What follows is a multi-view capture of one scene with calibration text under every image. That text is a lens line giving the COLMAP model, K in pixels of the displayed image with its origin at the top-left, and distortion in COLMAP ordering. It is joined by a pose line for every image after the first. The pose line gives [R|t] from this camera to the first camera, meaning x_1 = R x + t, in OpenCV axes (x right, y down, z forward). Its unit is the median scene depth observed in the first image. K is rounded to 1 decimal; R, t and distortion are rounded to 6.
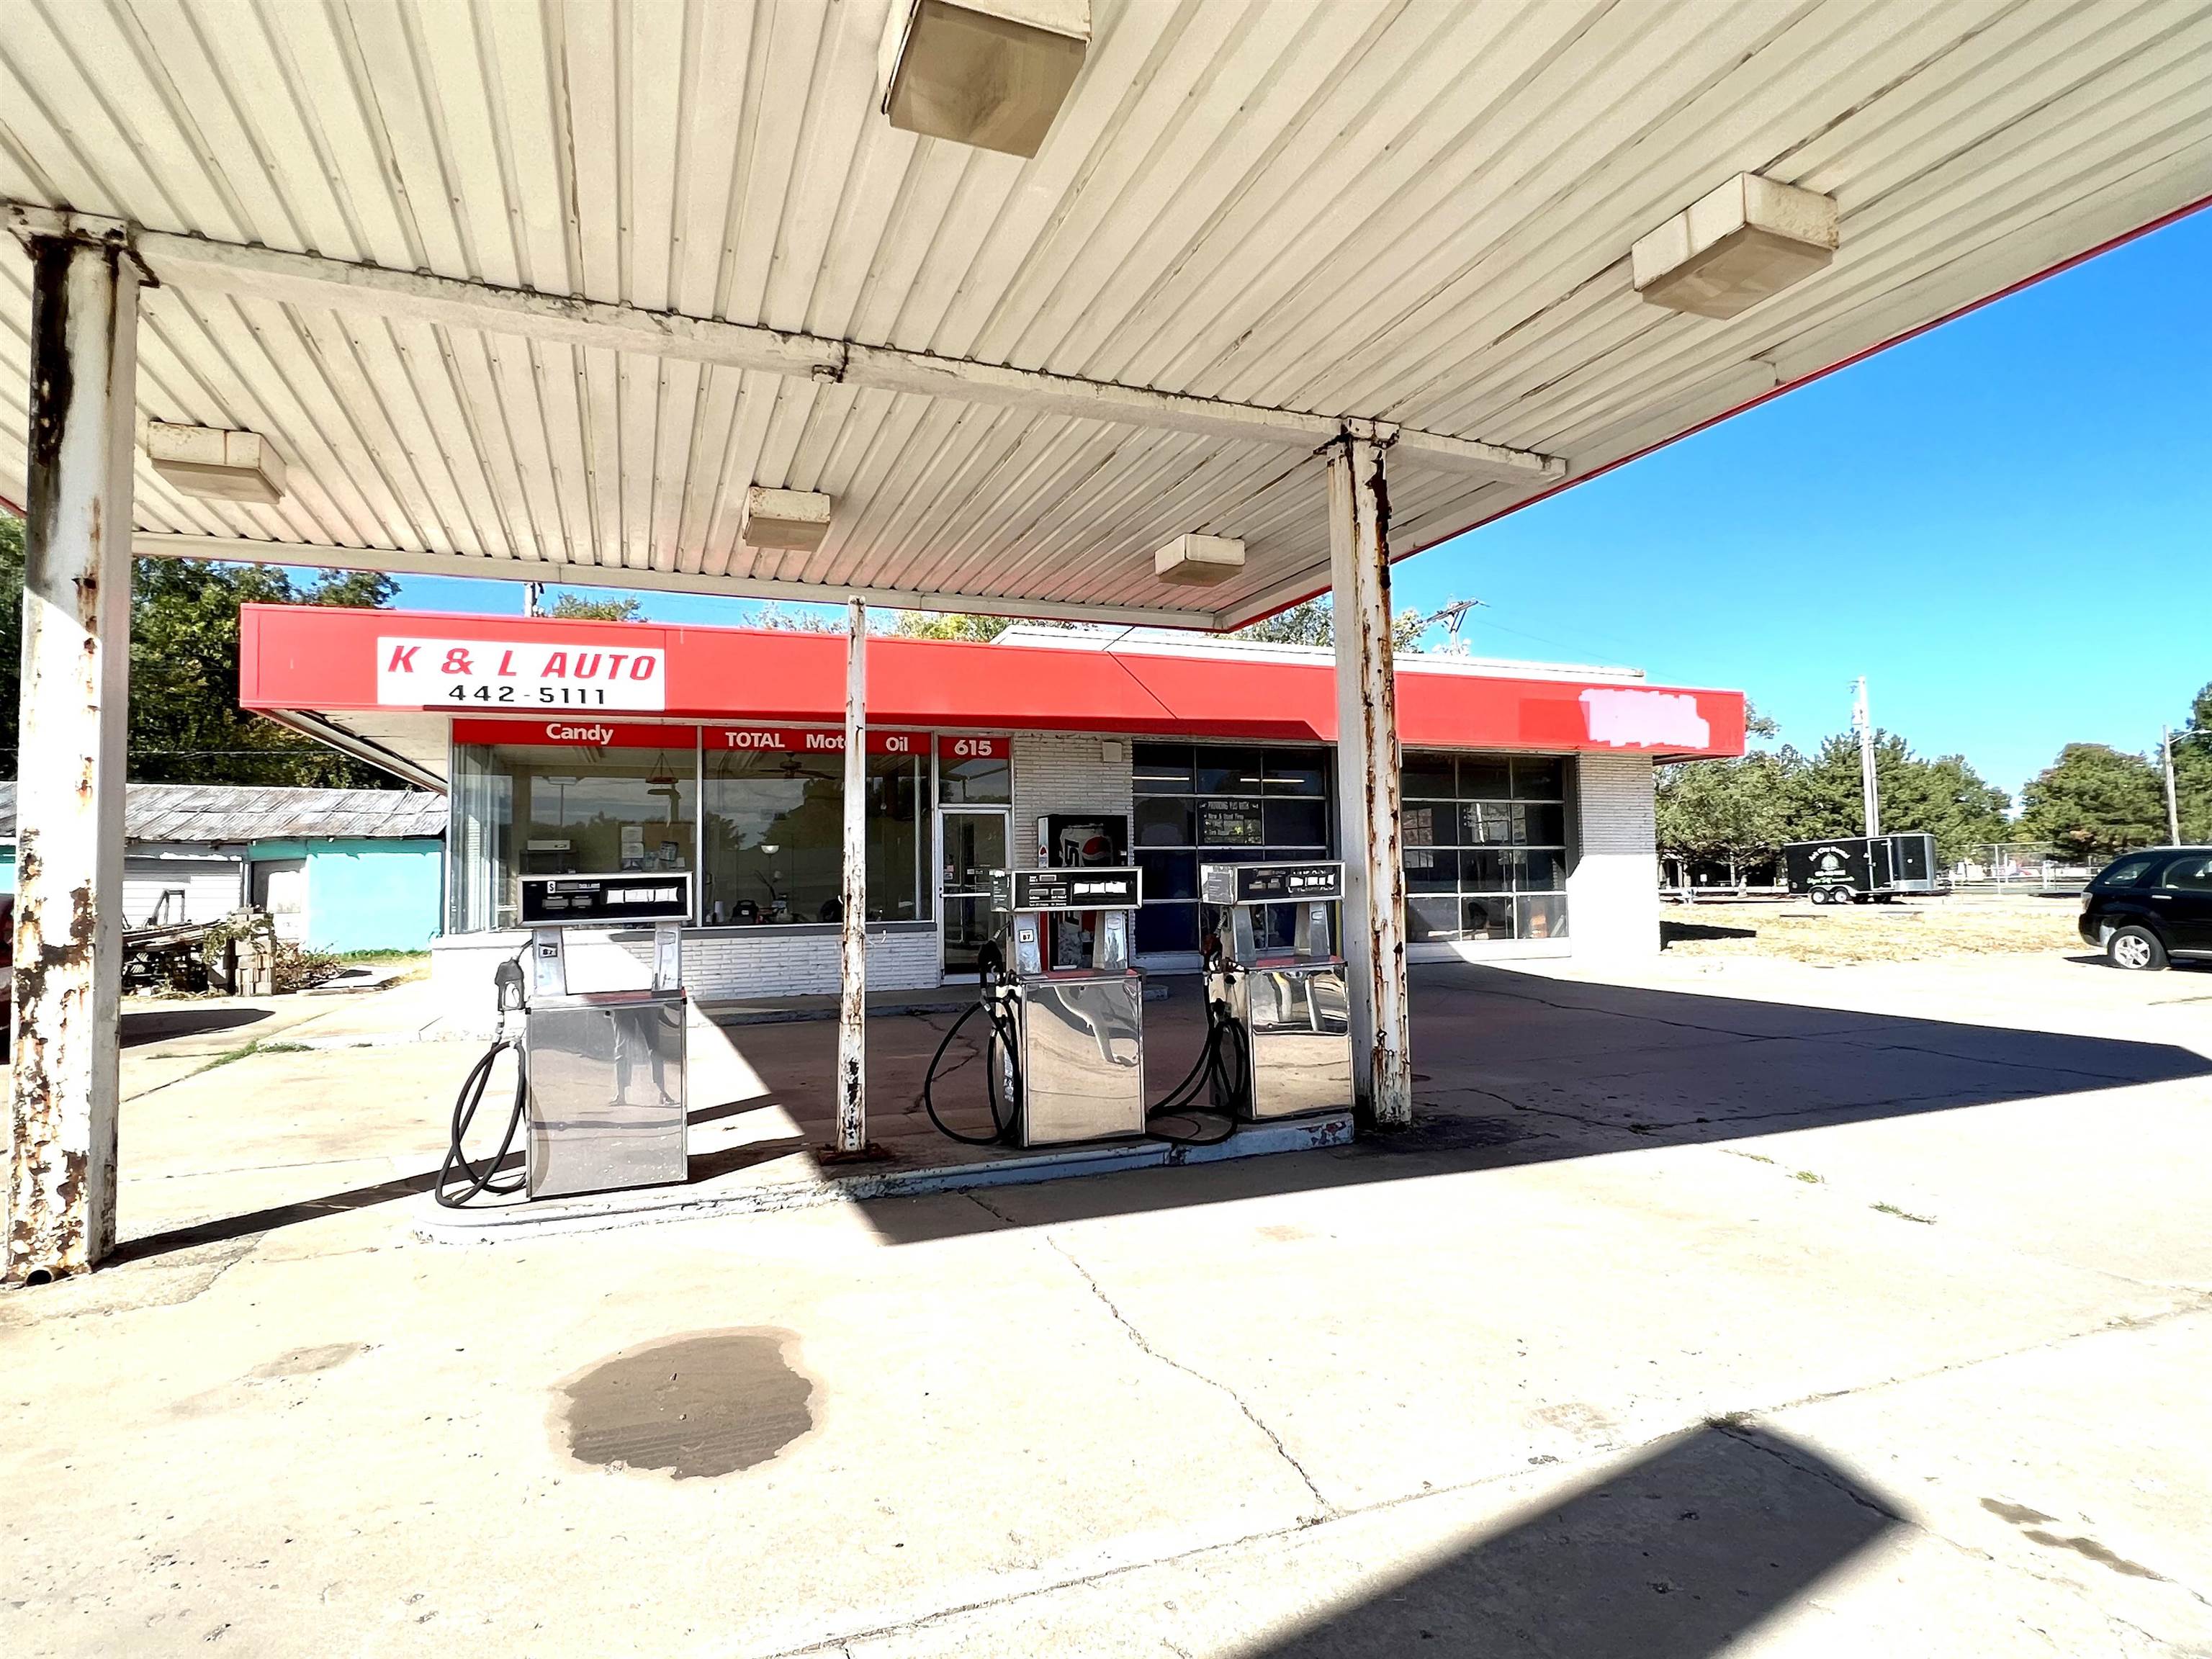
lens RADIAL K [[1139.4, 0, 1099.1], [0, 1139.4, 828.5], [0, 0, 1]] dist [-0.001402, -0.000275]
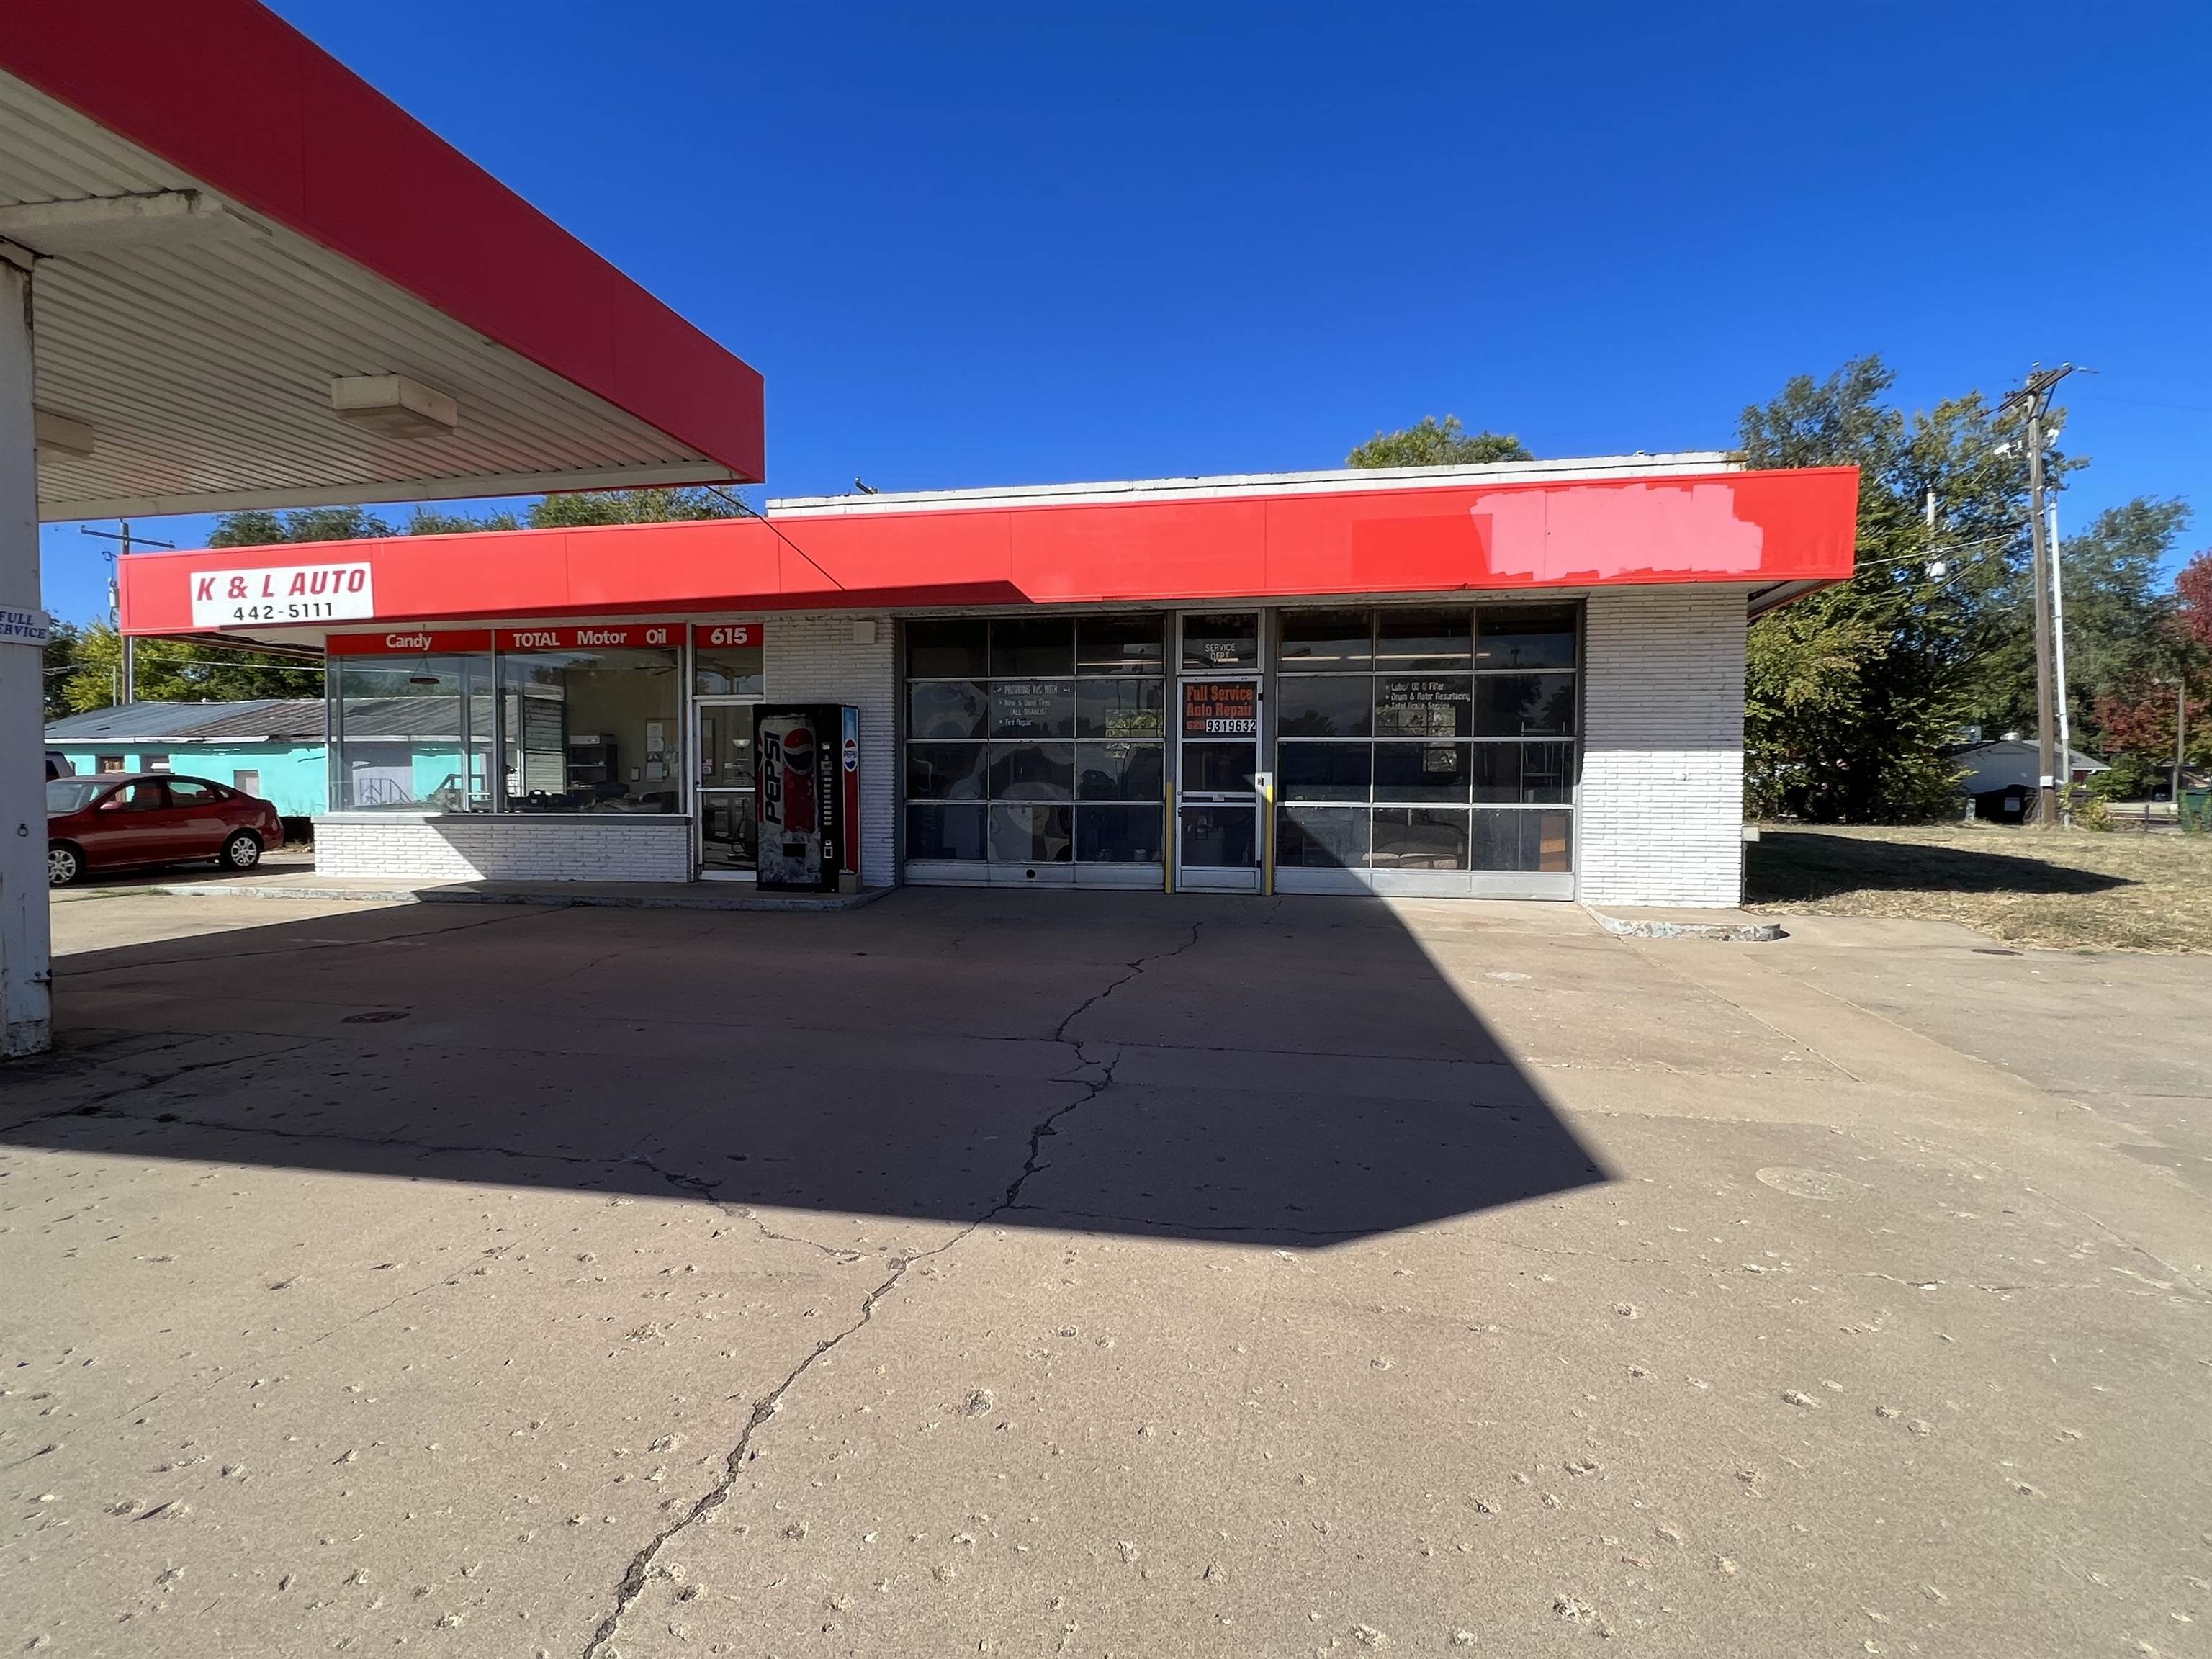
lens RADIAL K [[1139.4, 0, 1099.1], [0, 1139.4, 828.5], [0, 0, 1]] dist [-0.001402, -0.000275]
pose [[0.841775, 0.038039, -0.538486, 0.756363], [0.010910, 0.996112, 0.087421, 0.011039], [0.539718, -0.079464, 0.838087, 0.397970]]
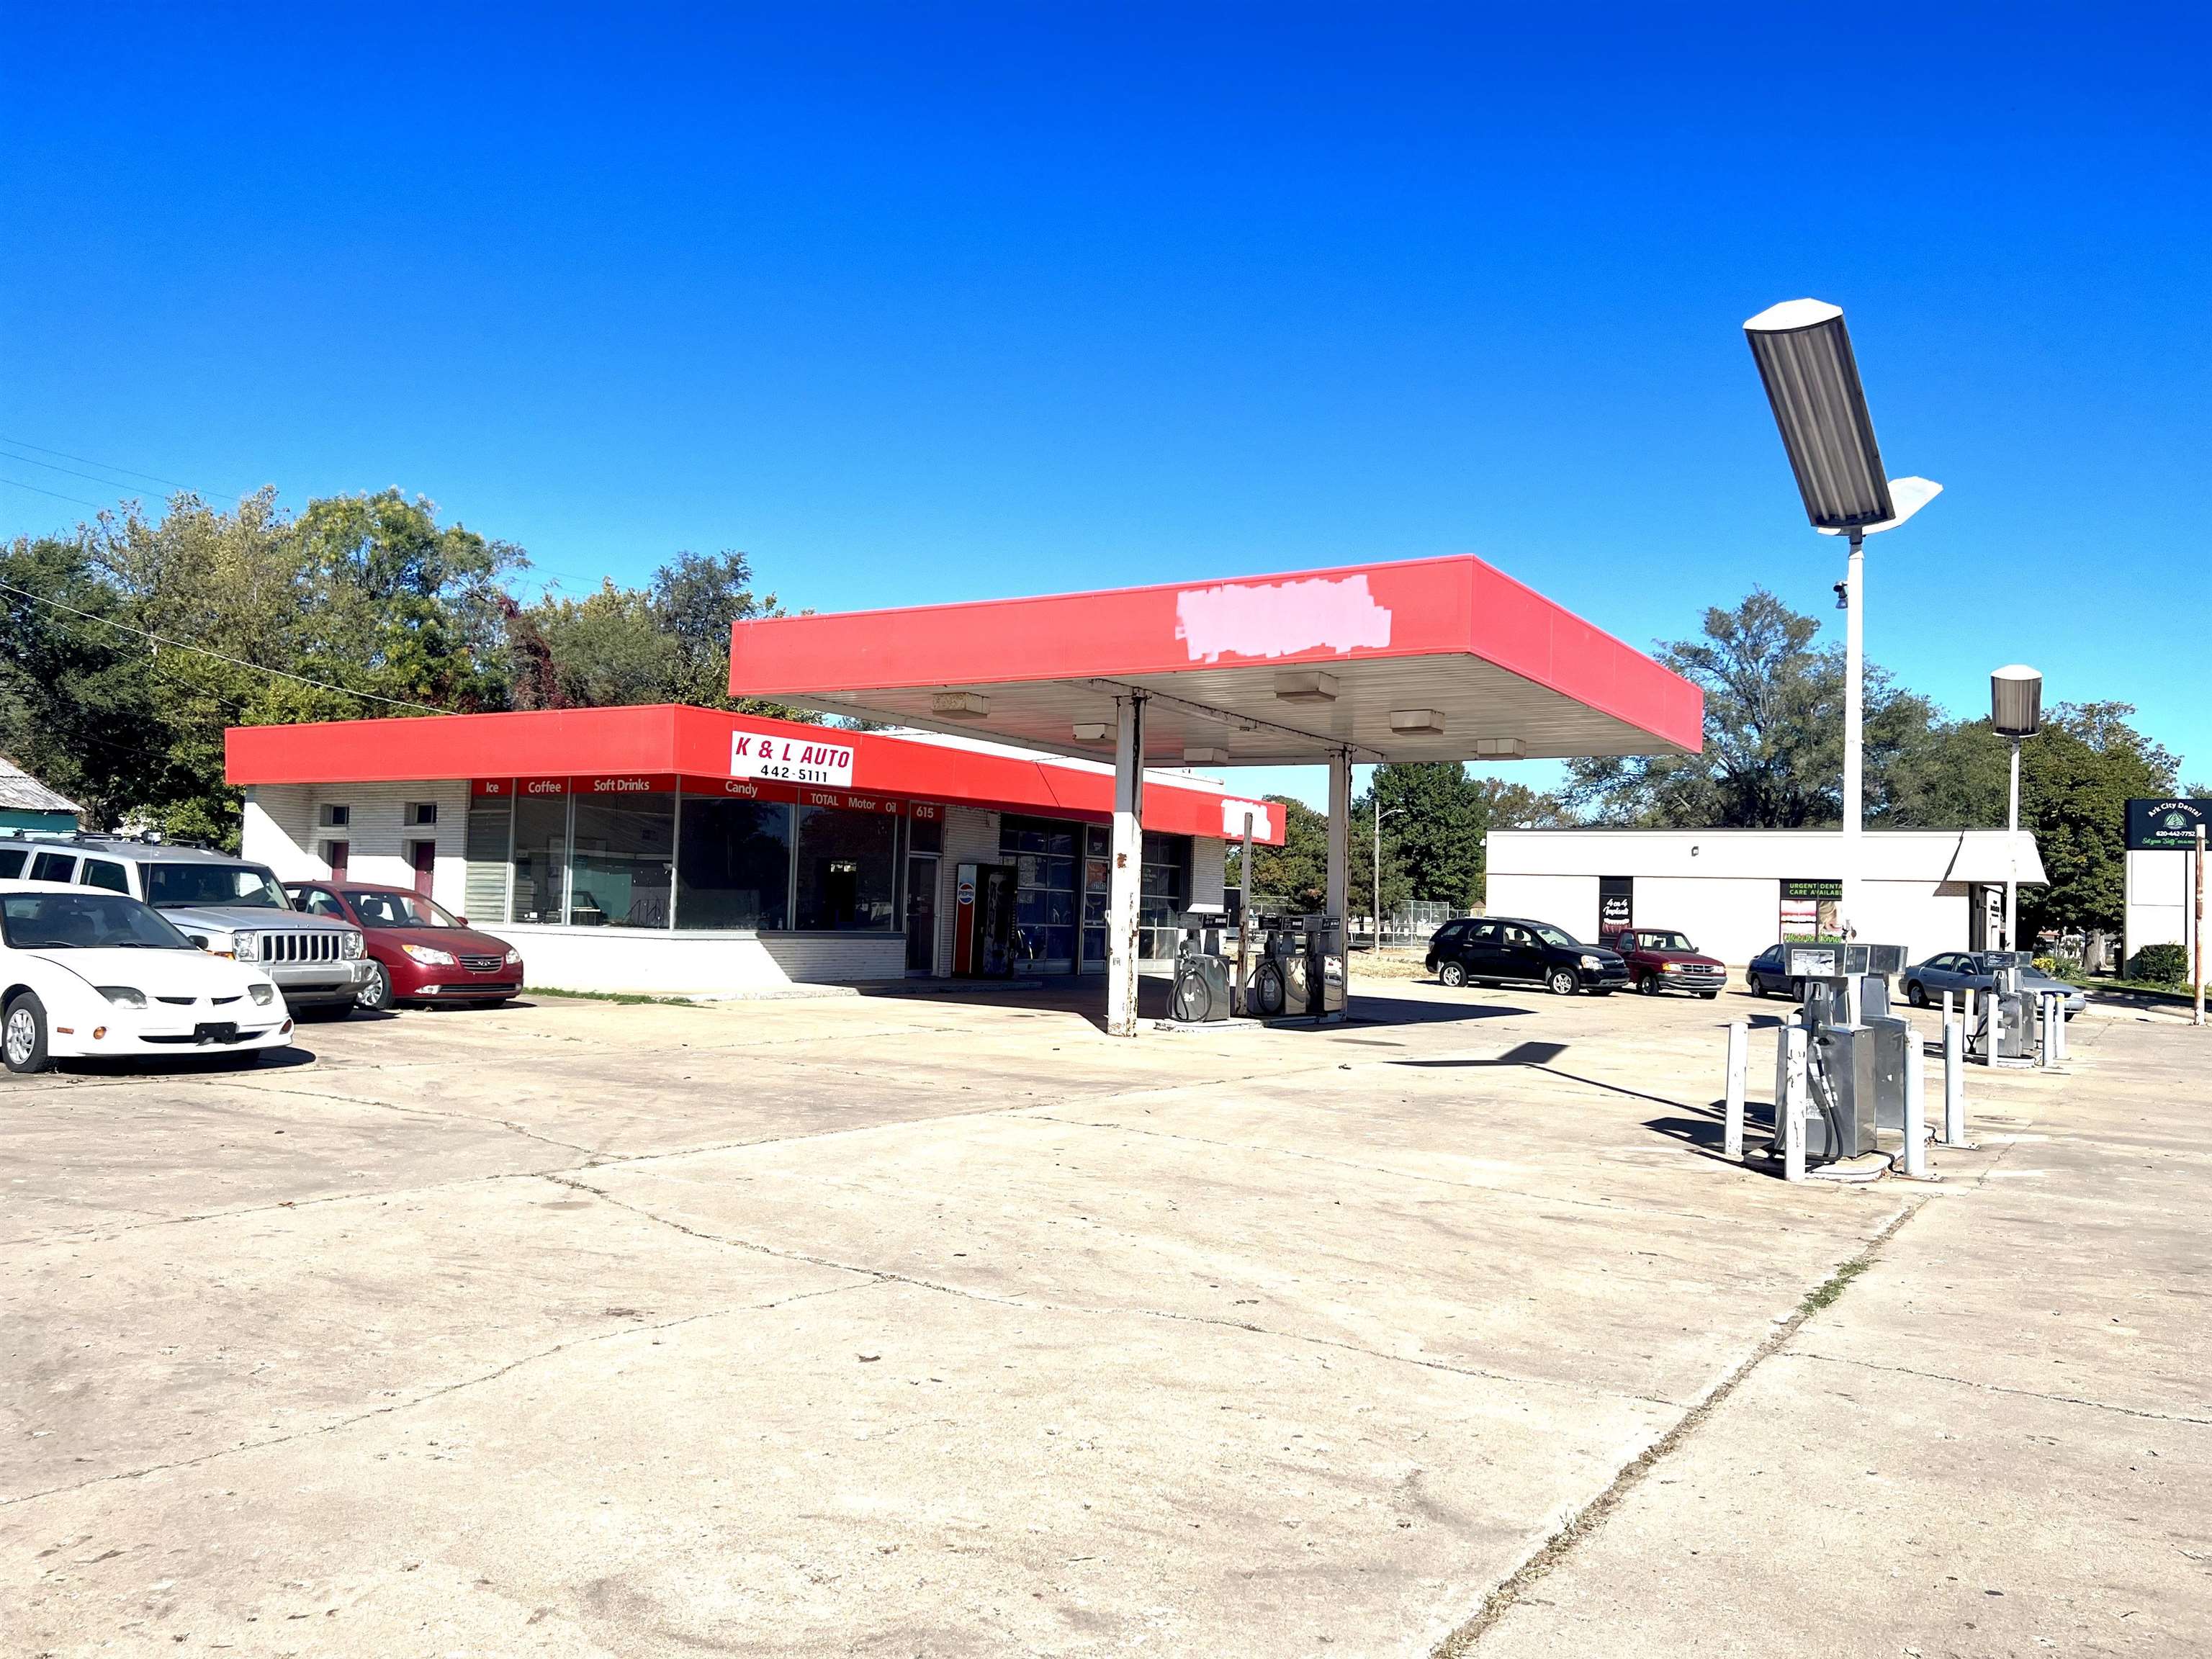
lens RADIAL K [[1621.5, 0, 1106.0], [0, 1621.5, 829.5], [0, 0, 1]] dist [0.003816, 0.001703]
pose [[0.806251, 0.076014, 0.586669, -1.263546], [-0.077469, 0.996737, -0.022681, -0.023319], [-0.586479, -0.027162, 0.809509, -0.880858]]
